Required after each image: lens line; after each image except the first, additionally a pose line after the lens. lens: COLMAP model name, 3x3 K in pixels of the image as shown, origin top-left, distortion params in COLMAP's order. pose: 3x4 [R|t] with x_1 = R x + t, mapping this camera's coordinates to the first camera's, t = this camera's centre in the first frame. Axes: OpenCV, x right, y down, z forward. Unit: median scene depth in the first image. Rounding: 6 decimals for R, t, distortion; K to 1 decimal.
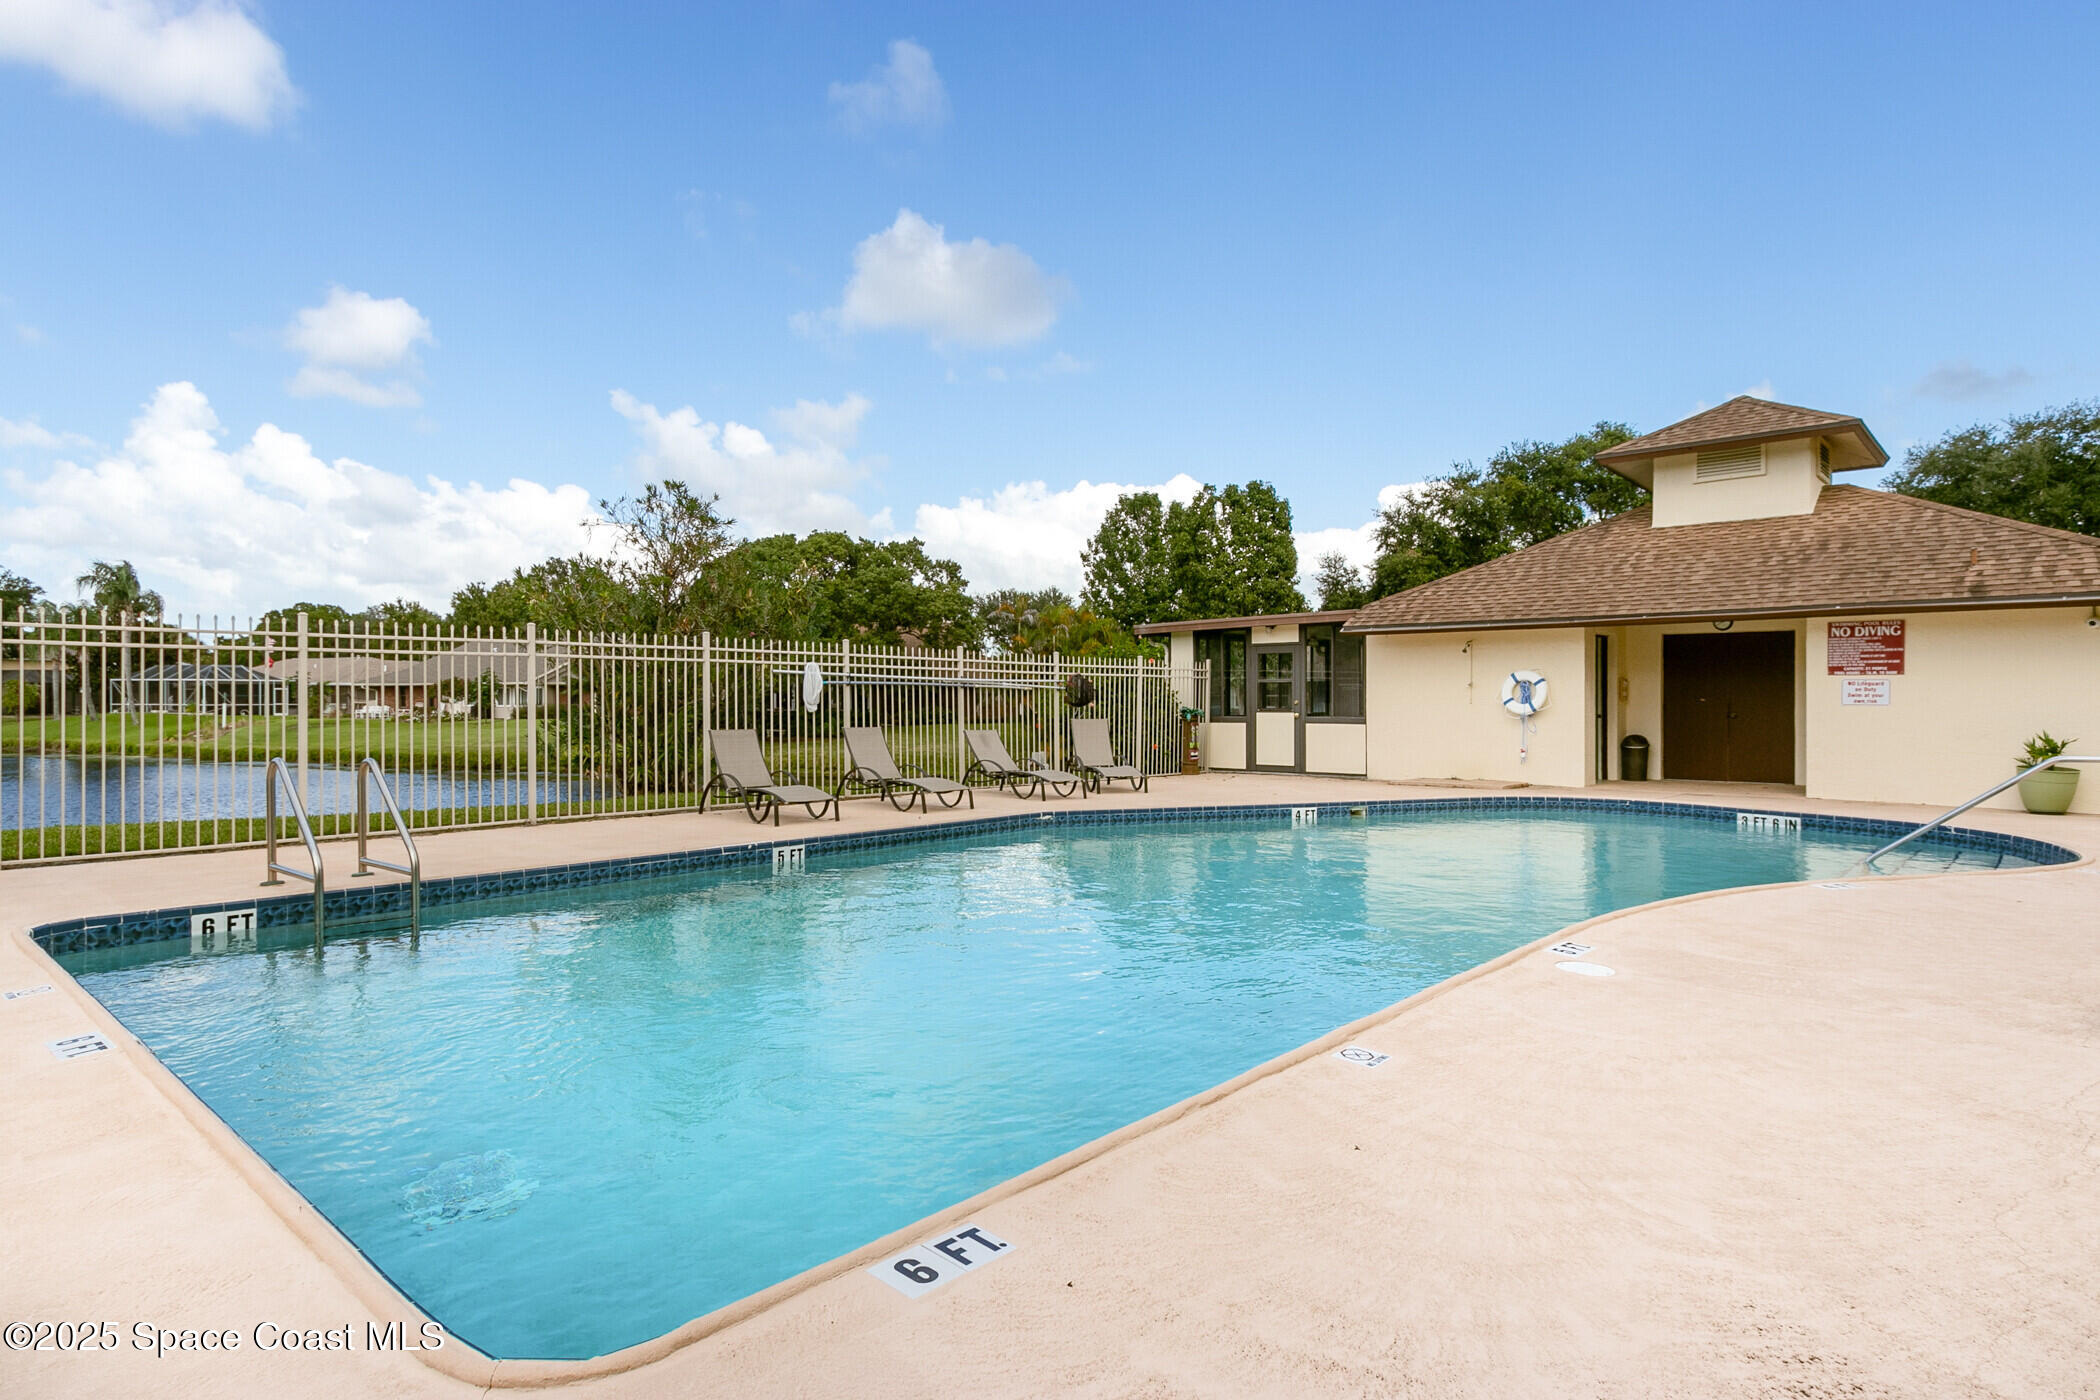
lens RADIAL K [[1168.8, 0, 1048.3], [0, 1168.8, 698.1], [0, 0, 1]] dist [0.005259, -0.000478]
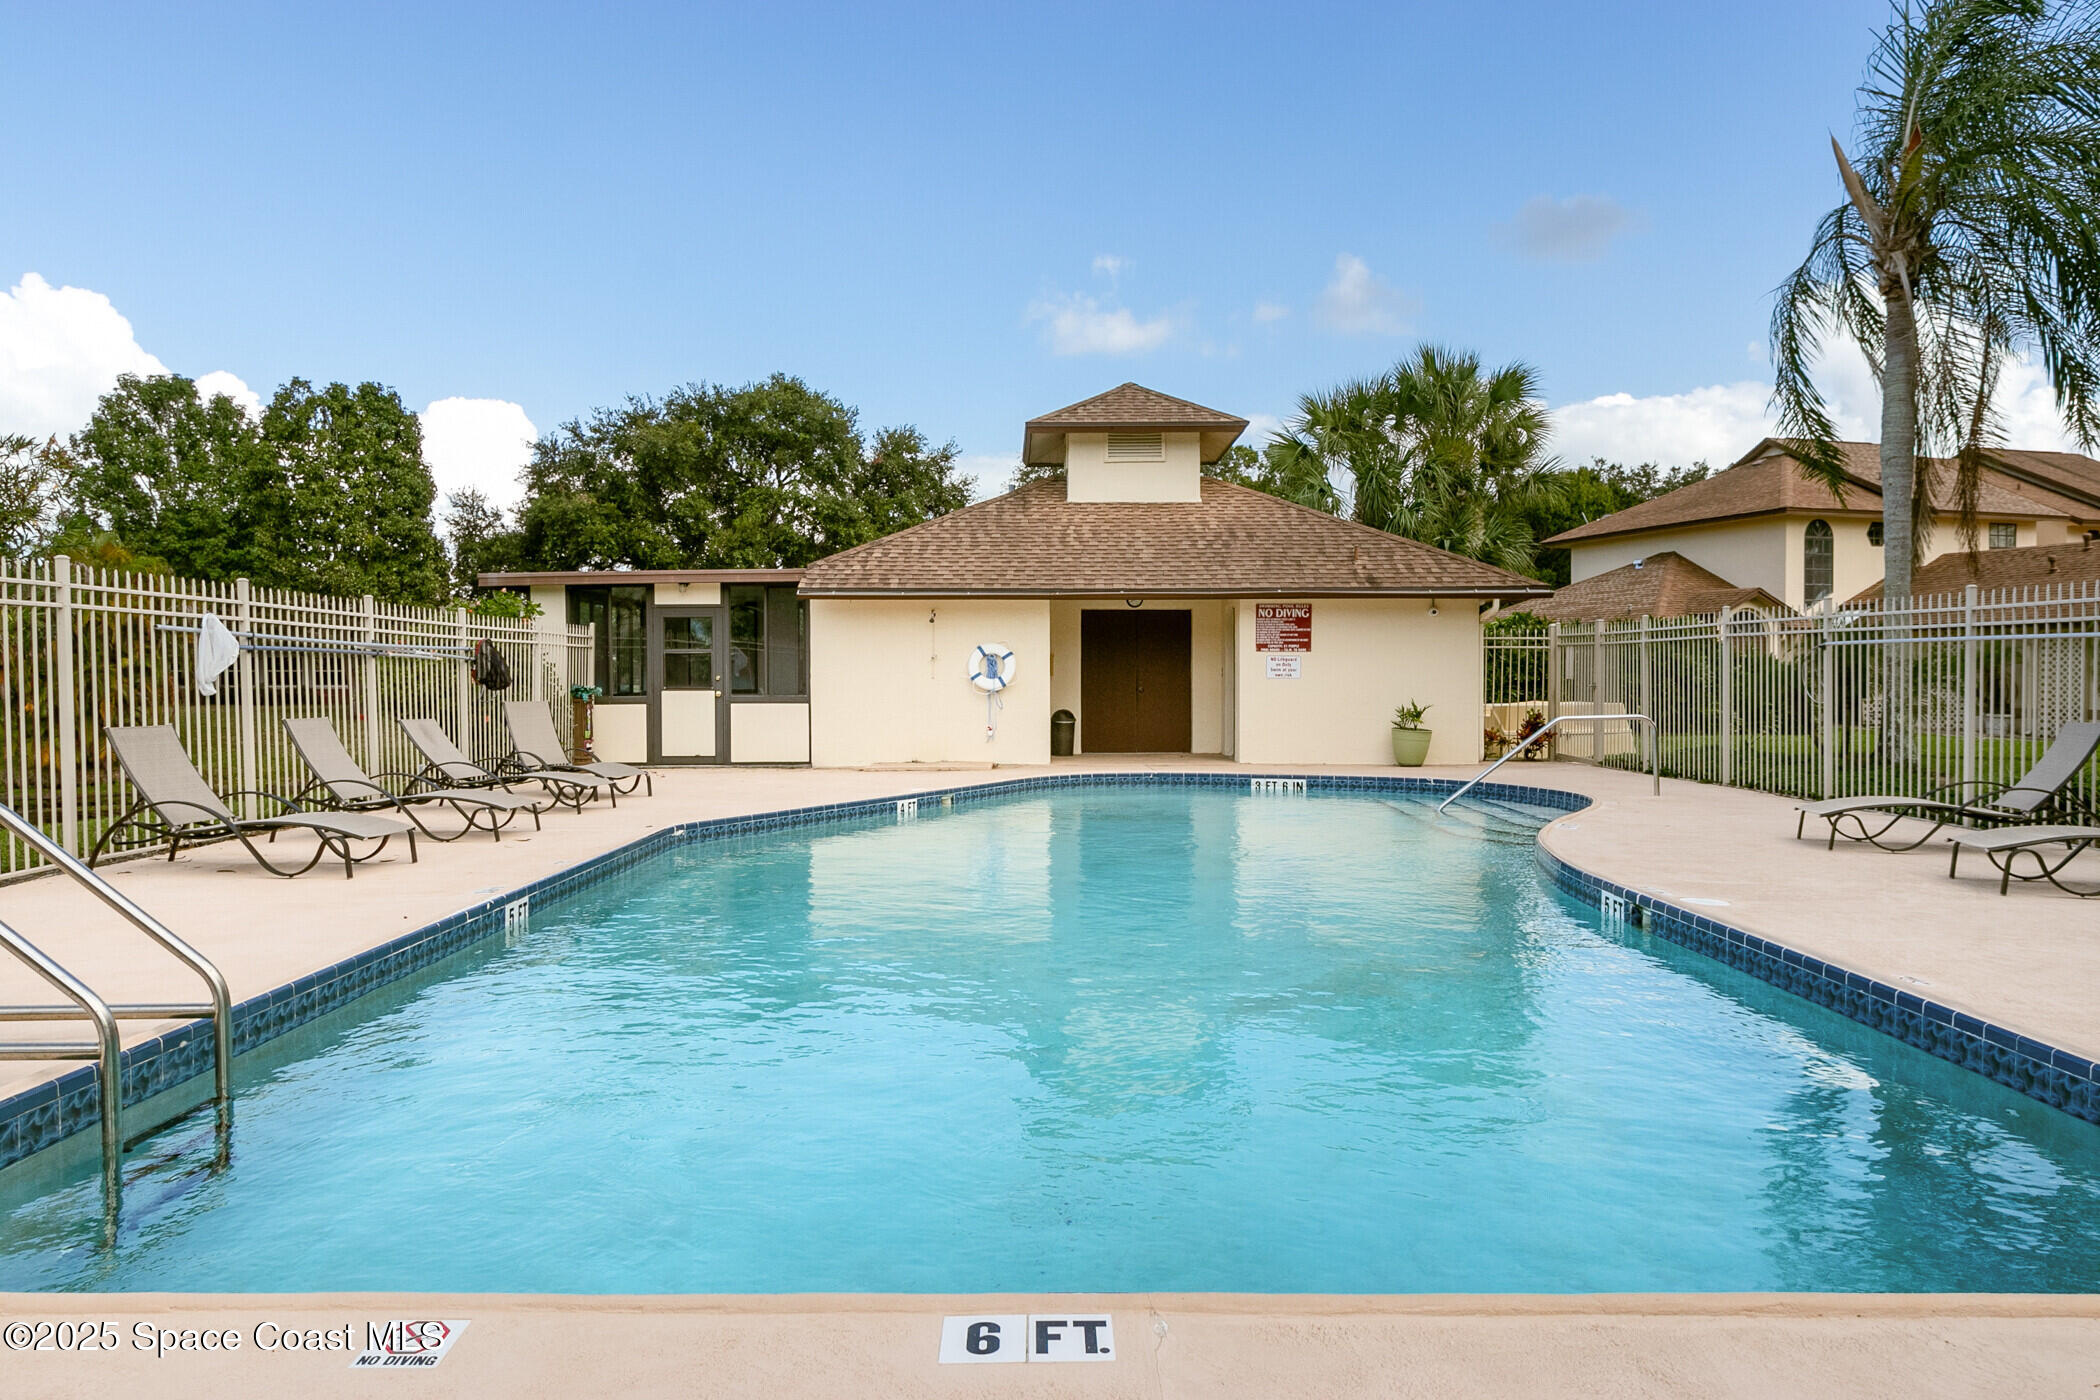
lens RADIAL K [[1395.1, 0, 1050.6], [0, 1395.1, 699.7], [0, 0, 1]] dist [-0.002289, -0.004941]
pose [[0.730215, -0.013311, 0.683088, -0.302661], [0.001209, 0.999834, 0.018191, 0.001282], [-0.683217, -0.012458, 0.730110, 0.135287]]
